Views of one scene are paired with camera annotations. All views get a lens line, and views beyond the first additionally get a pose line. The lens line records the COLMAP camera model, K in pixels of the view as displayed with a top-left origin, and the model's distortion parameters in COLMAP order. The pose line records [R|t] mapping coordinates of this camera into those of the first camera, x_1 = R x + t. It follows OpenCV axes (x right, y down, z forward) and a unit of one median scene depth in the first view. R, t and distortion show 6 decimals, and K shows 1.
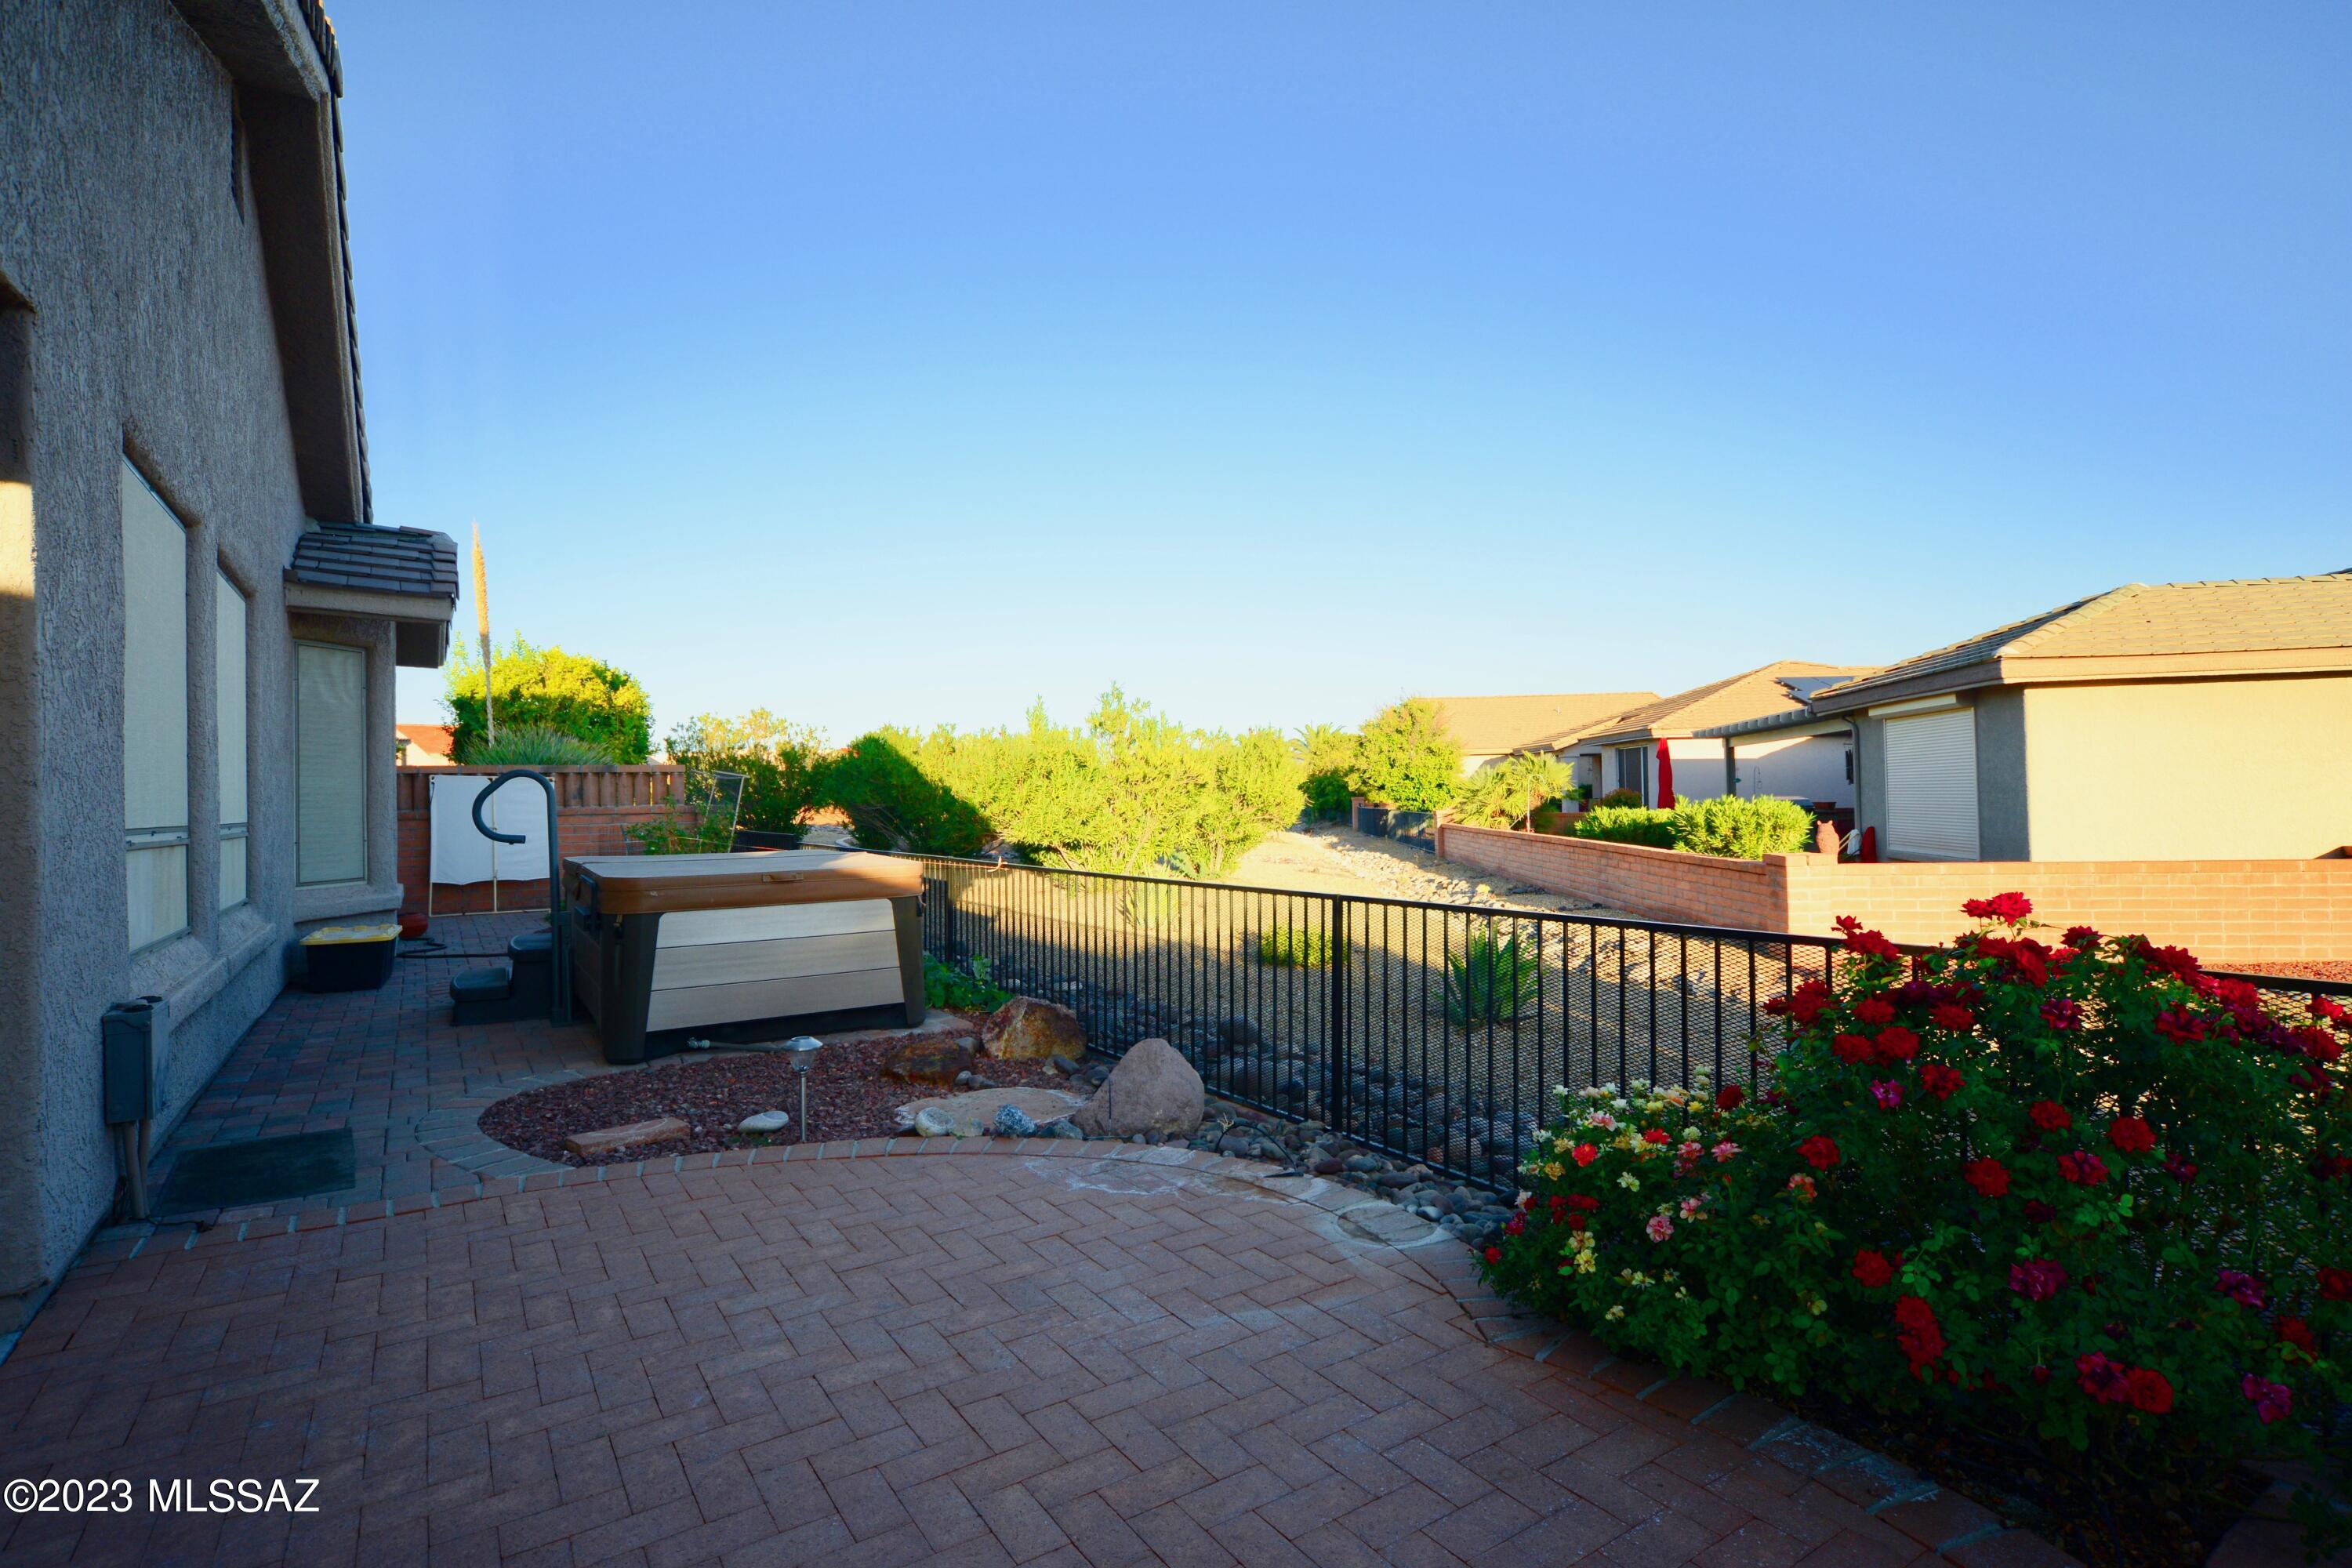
lens RADIAL K [[1148.3, 0, 1176.0], [0, 1148.3, 784.0], [0, 0, 1]] dist [-0.001842, -0.000209]
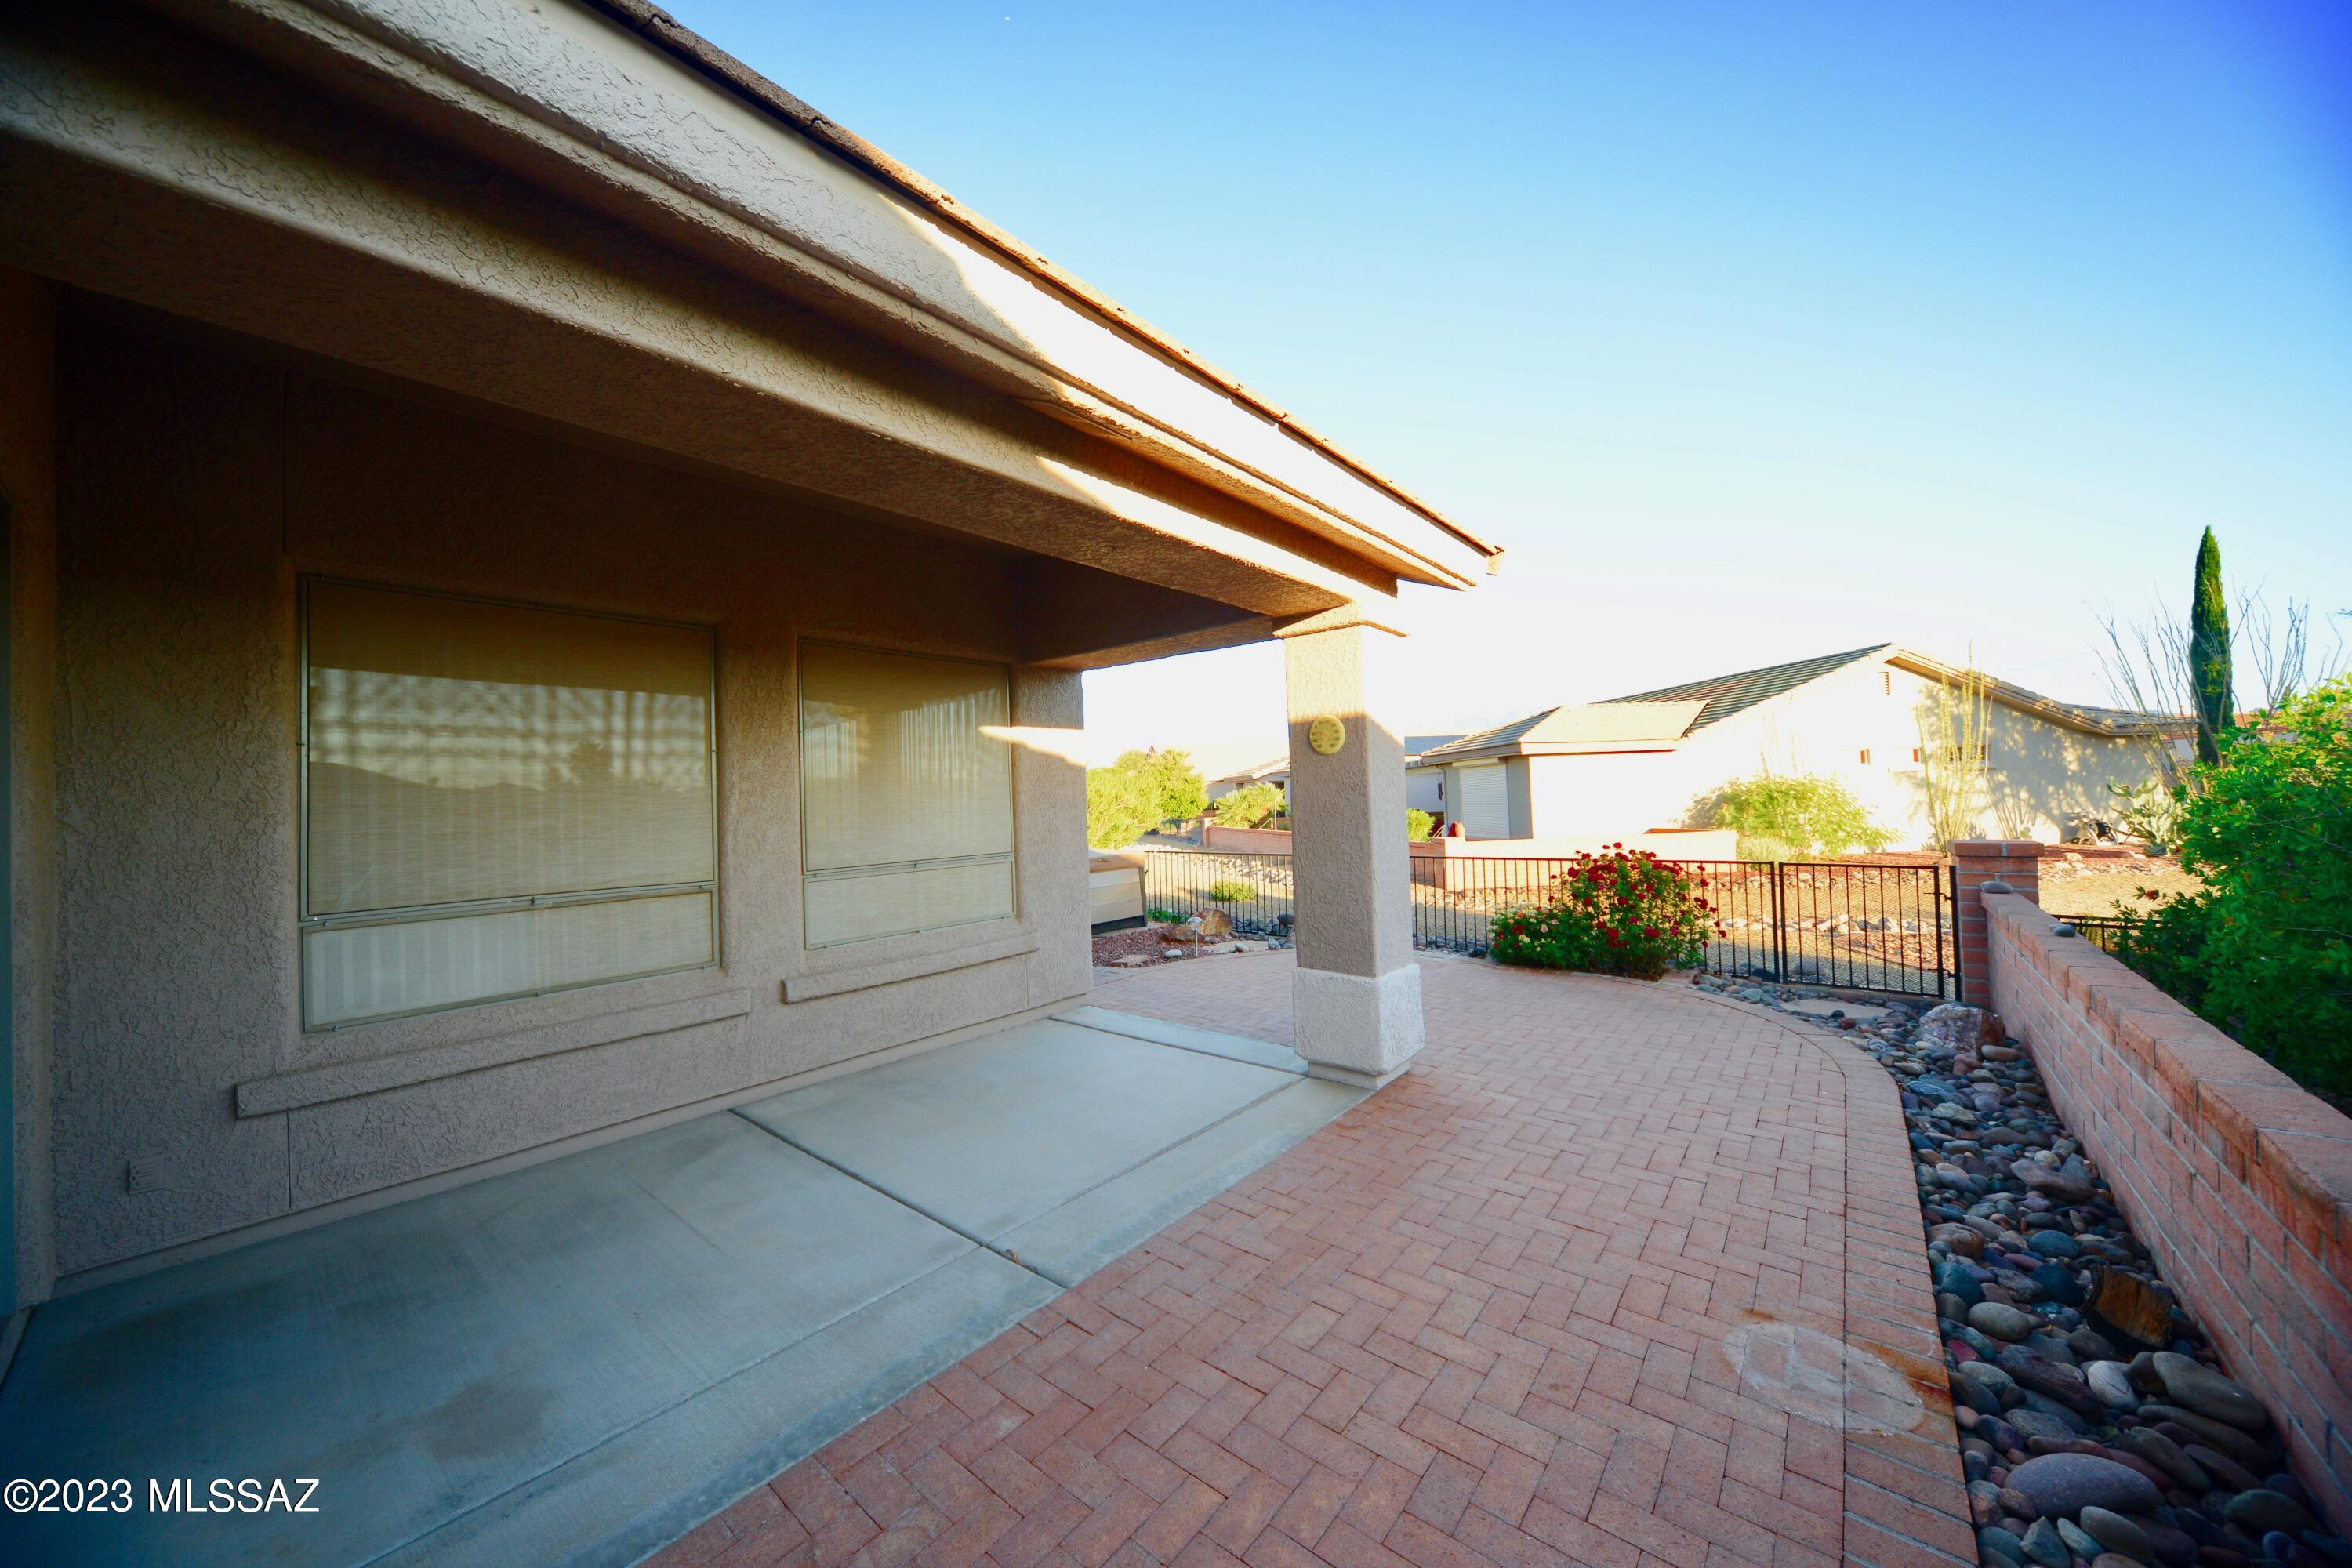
lens RADIAL K [[819.1, 0, 1166.0], [0, 819.1, 780.1], [0, 0, 1]] dist [-0.008427, 0.000003]
pose [[0.963430, -0.007565, 0.267853, -0.237491], [0.013591, 0.999694, -0.020653, -0.013727], [-0.267615, 0.023538, 0.963238, -0.207476]]
